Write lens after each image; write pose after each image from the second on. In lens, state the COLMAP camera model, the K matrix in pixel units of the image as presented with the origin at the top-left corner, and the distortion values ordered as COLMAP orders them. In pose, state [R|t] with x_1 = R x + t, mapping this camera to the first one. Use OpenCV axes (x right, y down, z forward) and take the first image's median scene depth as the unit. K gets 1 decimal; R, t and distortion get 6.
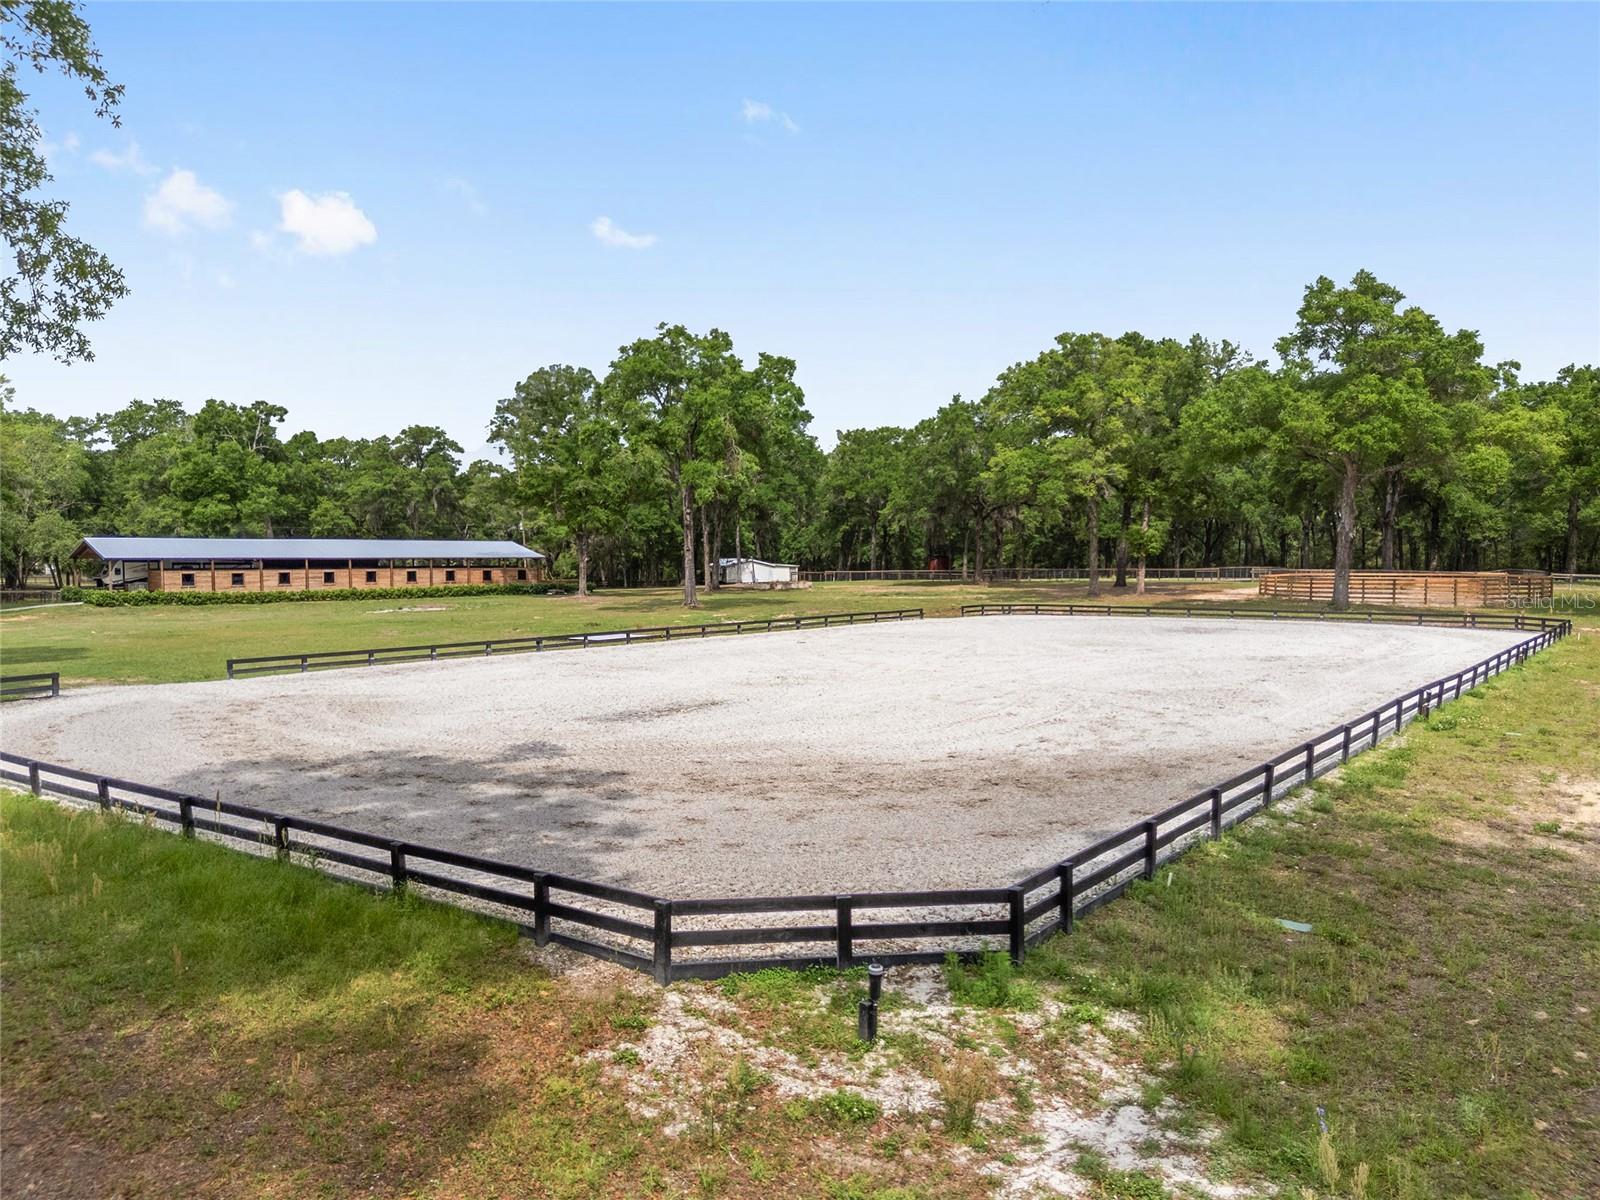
lens RADIAL K [[1181.0, 0, 811.0], [0, 1181.0, 590.2], [0, 0, 1]] dist [0.077518, -0.073137]
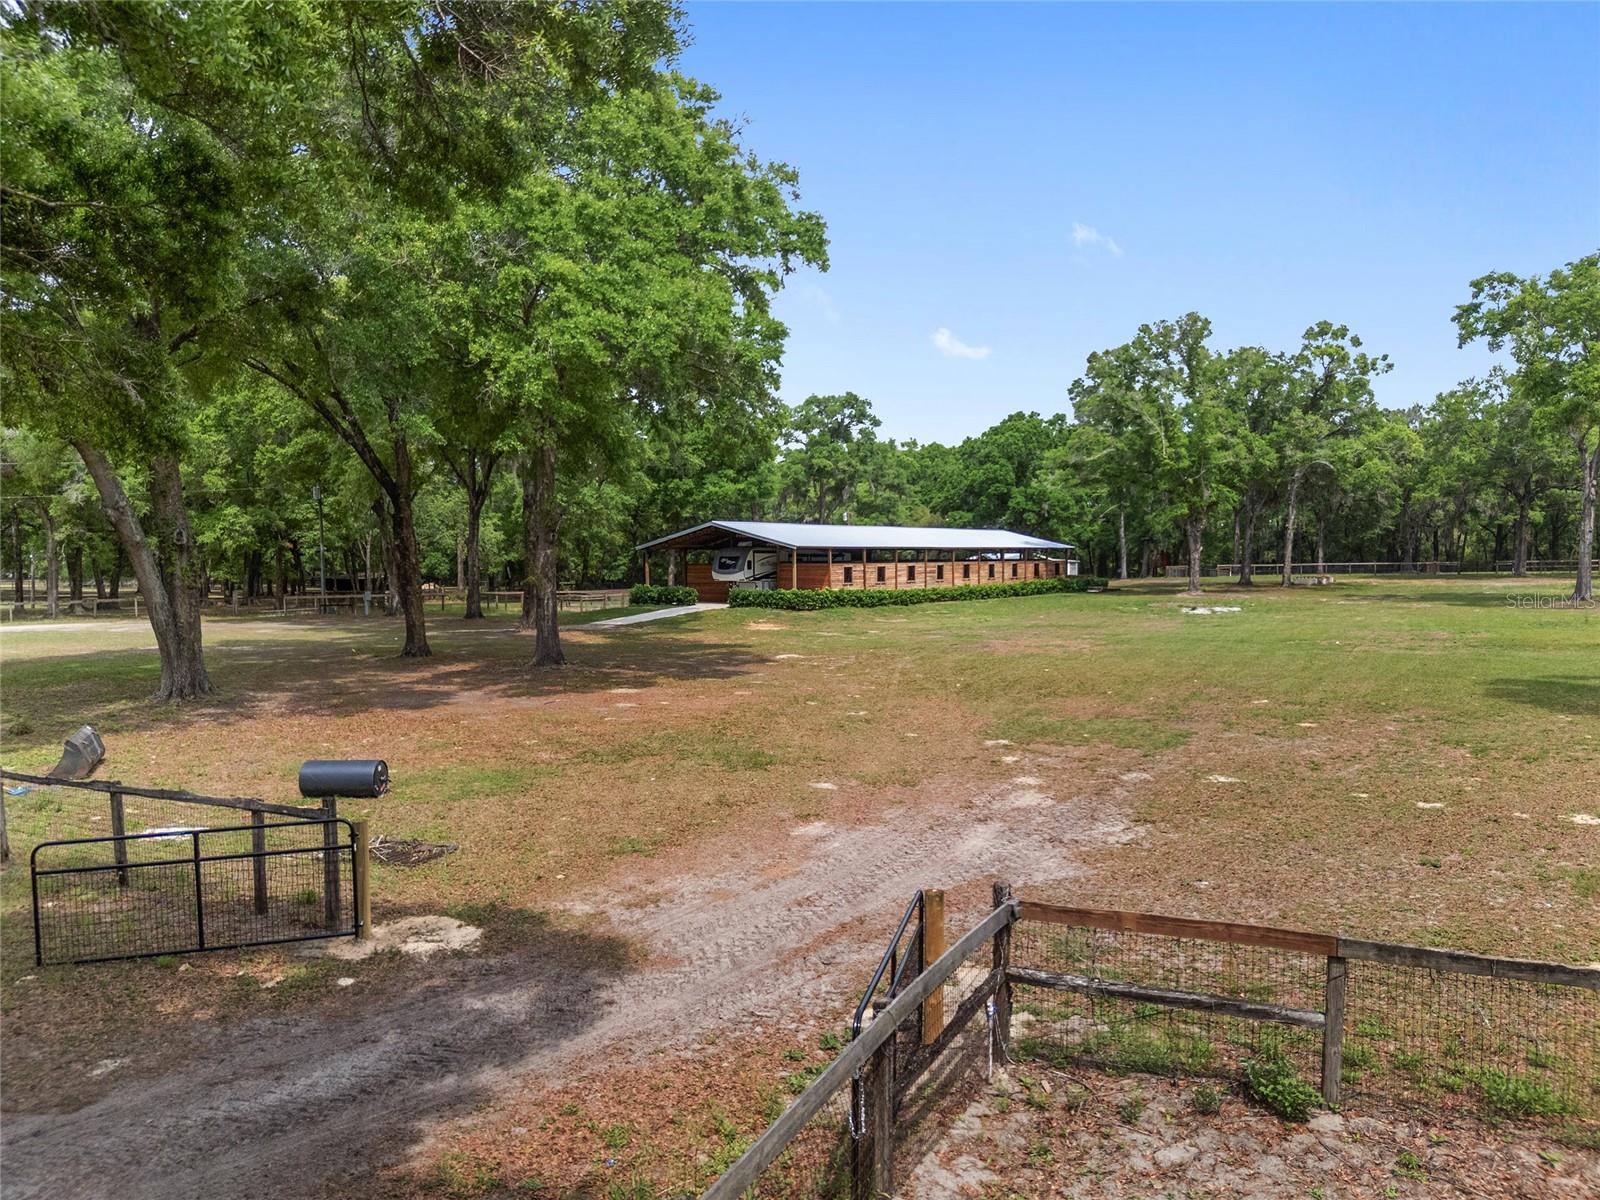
lens RADIAL K [[1181.0, 0, 796.3], [0, 1181.0, 603.4], [0, 0, 1]] dist [0.077518, -0.073137]
pose [[0.984834, -0.010243, 0.173198, -0.610734], [0.010485, 0.999945, -0.000482, 0.008791], [-0.173184, 0.002290, 0.984887, 0.236850]]
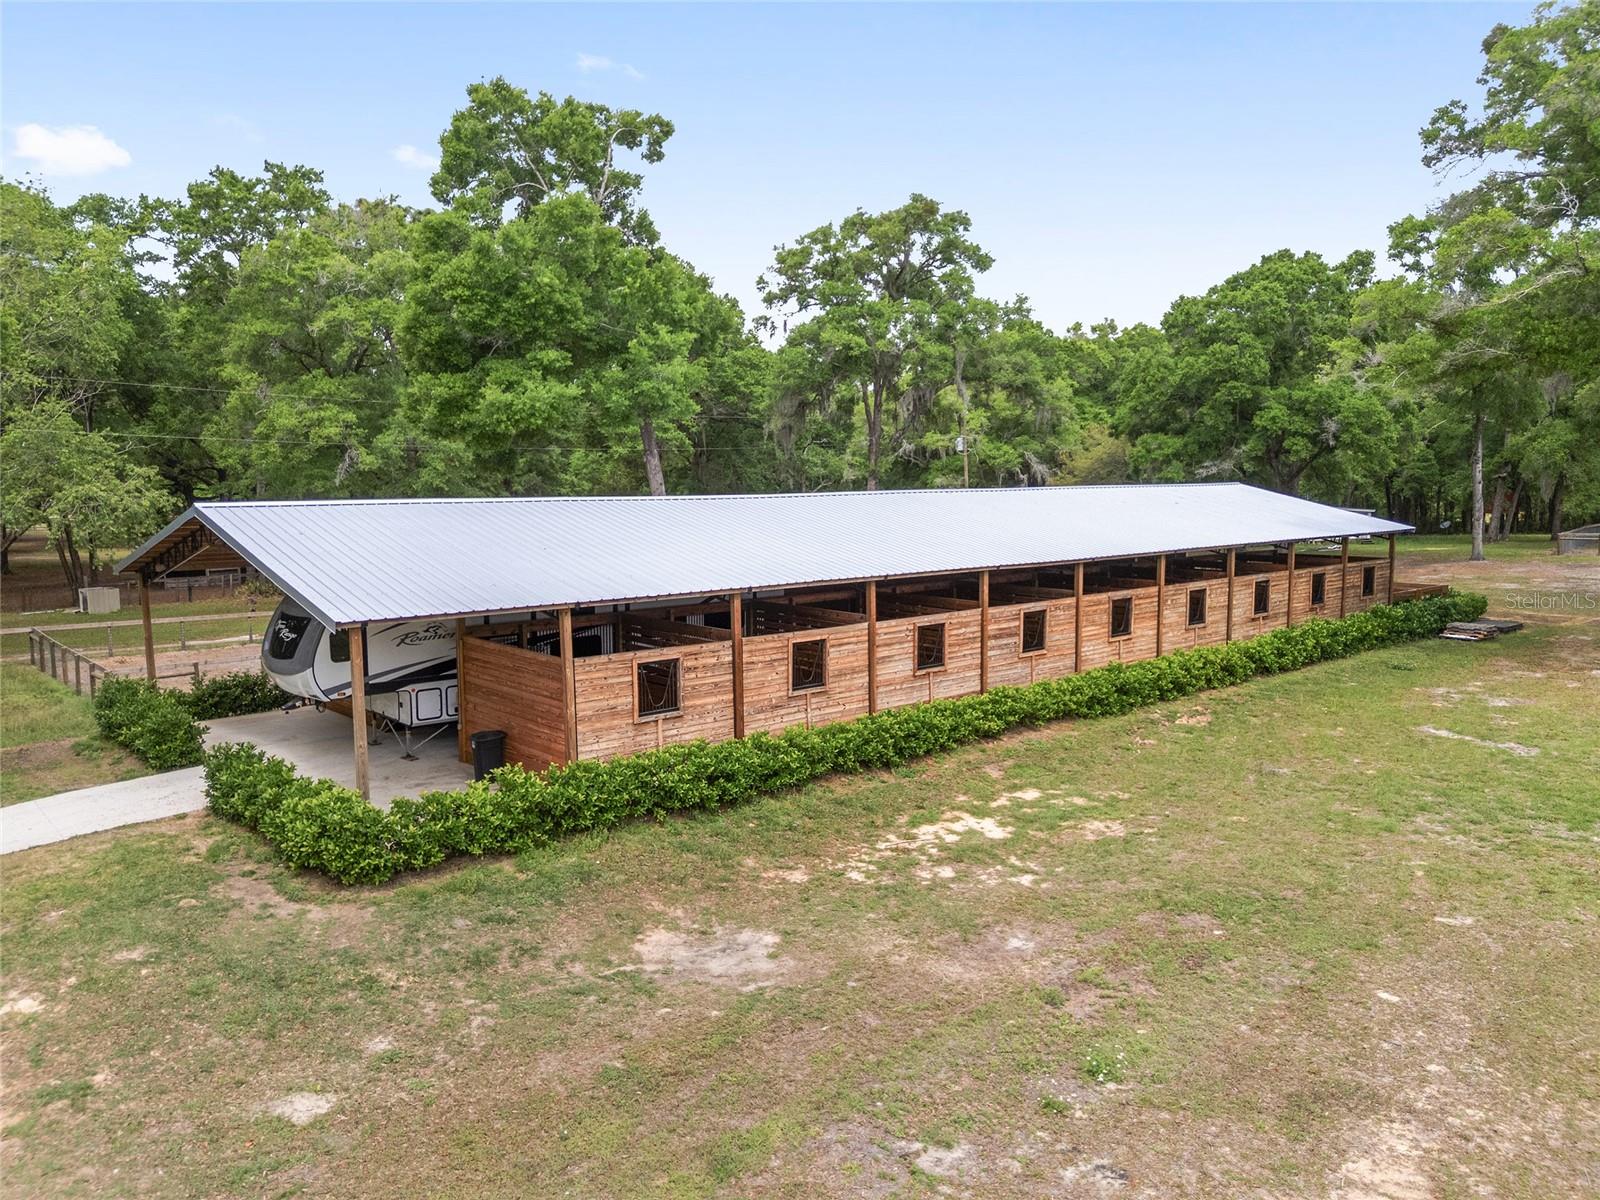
lens RADIAL K [[1181.0, 0, 788.8], [0, 1181.0, 598.1], [0, 0, 1]] dist [0.077518, -0.073137]
pose [[0.999821, 0.002852, -0.018679, -0.439278], [-0.001549, 0.997588, 0.069398, -0.036251], [0.018832, -0.069357, 0.997414, 0.699511]]
